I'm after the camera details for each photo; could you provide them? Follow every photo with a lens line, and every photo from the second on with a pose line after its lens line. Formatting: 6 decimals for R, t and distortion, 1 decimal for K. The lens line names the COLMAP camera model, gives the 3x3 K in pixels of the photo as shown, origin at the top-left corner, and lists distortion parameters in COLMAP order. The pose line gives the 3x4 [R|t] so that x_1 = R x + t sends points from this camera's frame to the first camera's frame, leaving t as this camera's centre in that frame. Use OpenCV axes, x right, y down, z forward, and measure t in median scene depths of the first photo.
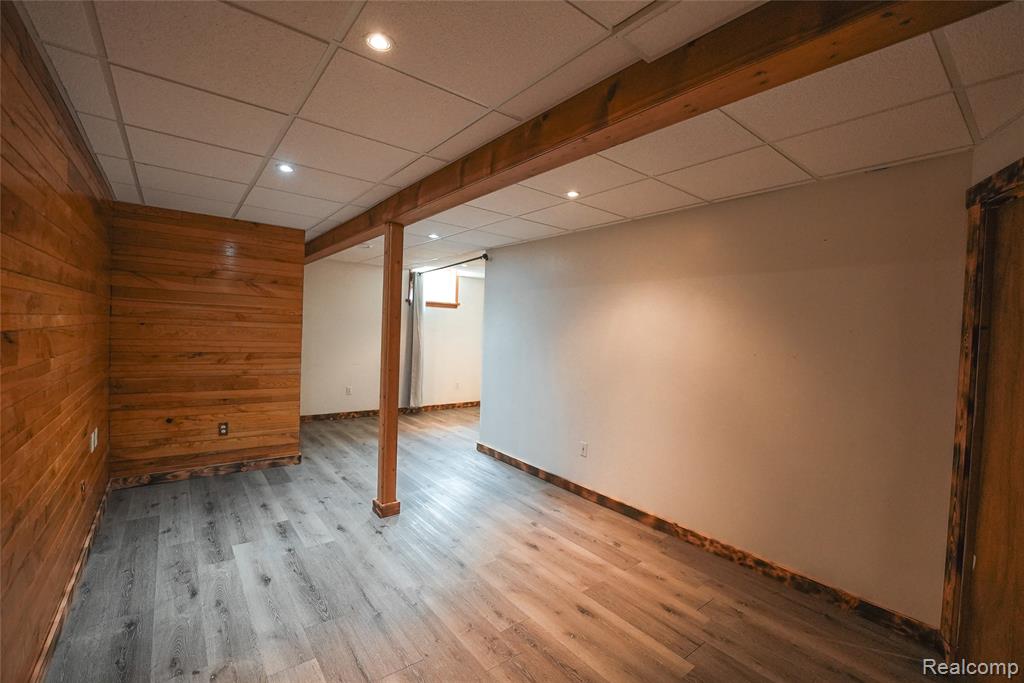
lens RADIAL K [[431.5, 0, 512.0], [0, 431.5, 341.5], [0, 0, 1]] dist [-0.013622, -0.000268]
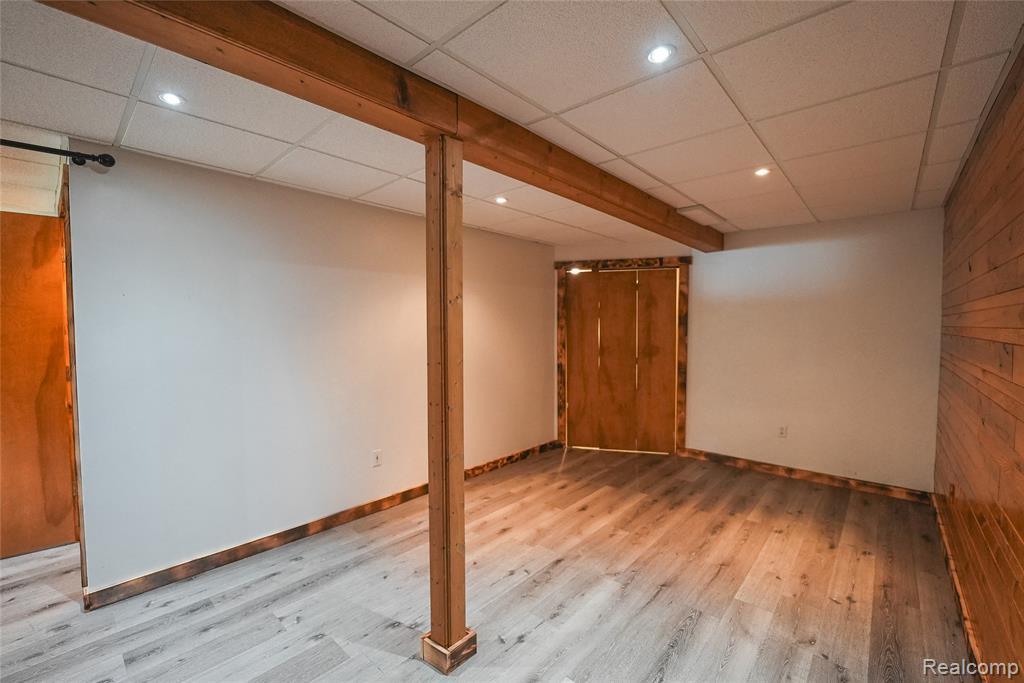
lens RADIAL K [[420.6, 0, 512.0], [0, 420.6, 341.5], [0, 0, 1]] dist [-0.021760, 0.000486]
pose [[-0.162559, -0.074186, 0.983906, -1.059615], [0.022607, 0.996628, 0.078880, -0.074193], [-0.986440, 0.035066, -0.160334, 1.289936]]
